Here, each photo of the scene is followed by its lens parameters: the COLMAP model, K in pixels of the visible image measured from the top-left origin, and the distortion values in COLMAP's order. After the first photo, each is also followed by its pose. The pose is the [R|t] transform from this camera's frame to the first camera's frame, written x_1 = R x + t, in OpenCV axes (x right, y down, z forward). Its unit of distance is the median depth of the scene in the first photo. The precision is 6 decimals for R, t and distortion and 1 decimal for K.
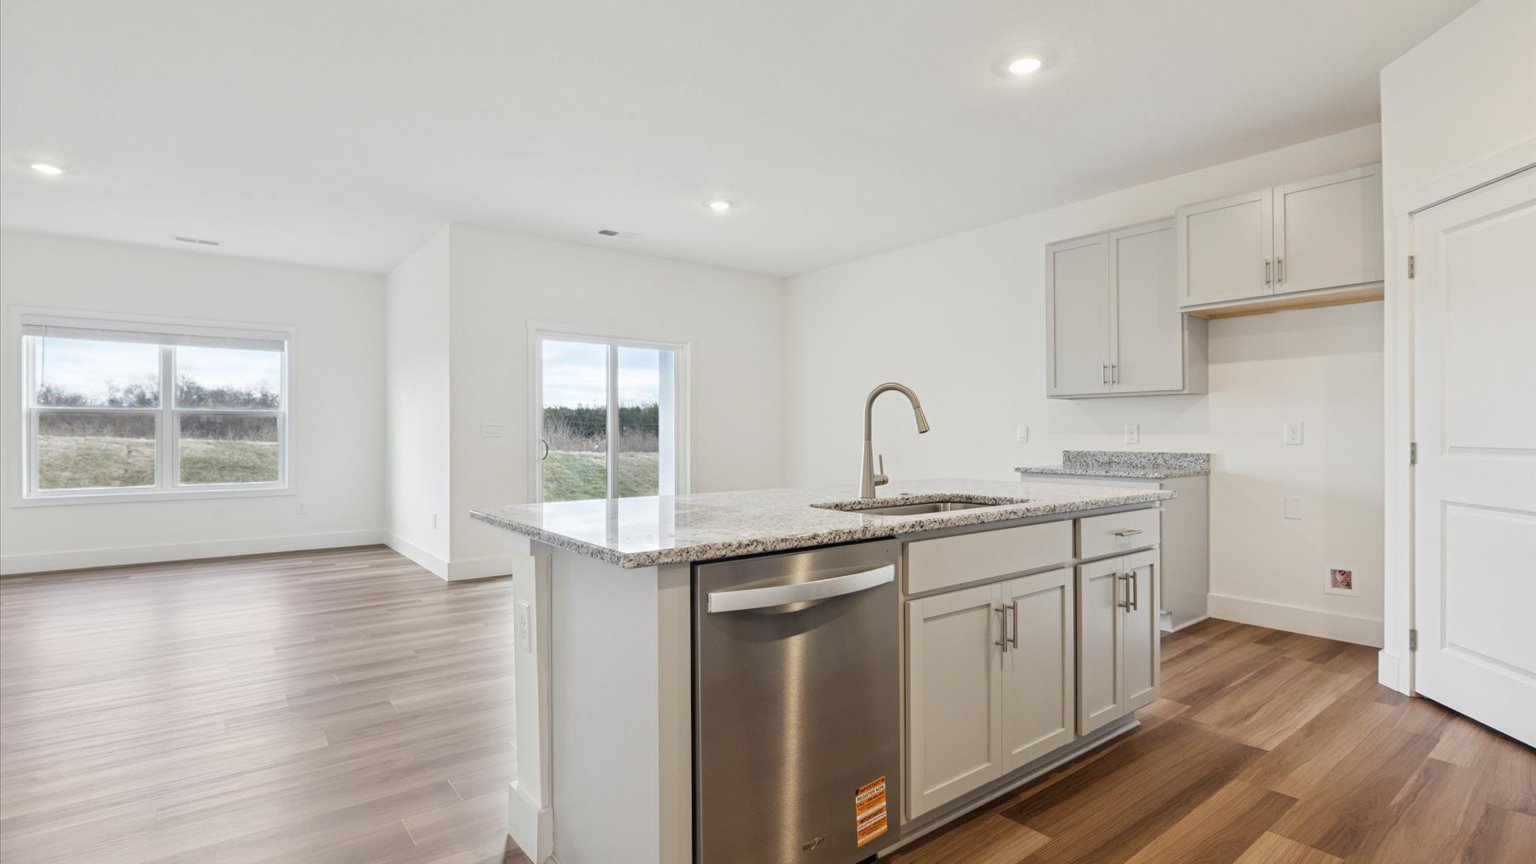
lens RADIAL K [[725.9, 0, 765.9], [0, 725.9, 422.8], [0, 0, 1]] dist [0.000475, -0.000190]
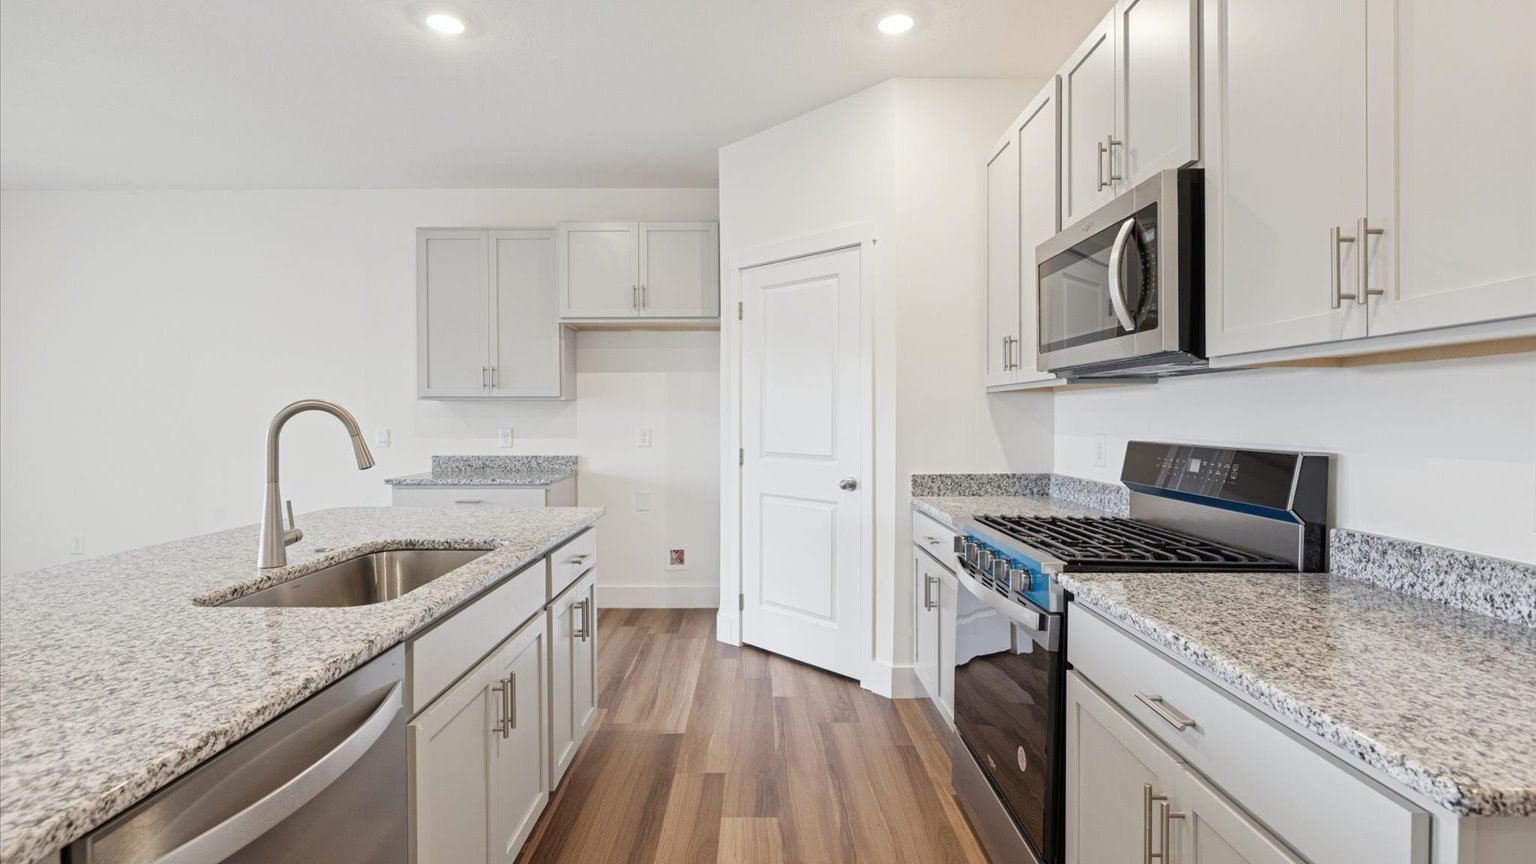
lens RADIAL K [[725.9, 0, 765.9], [0, 725.9, 422.8], [0, 0, 1]] dist [0.000475, -0.000190]
pose [[0.622064, -0.005389, 0.782948, -0.080381], [-0.009277, 0.999855, 0.014252, -0.034680], [-0.782912, -0.016129, 0.621924, 0.160136]]
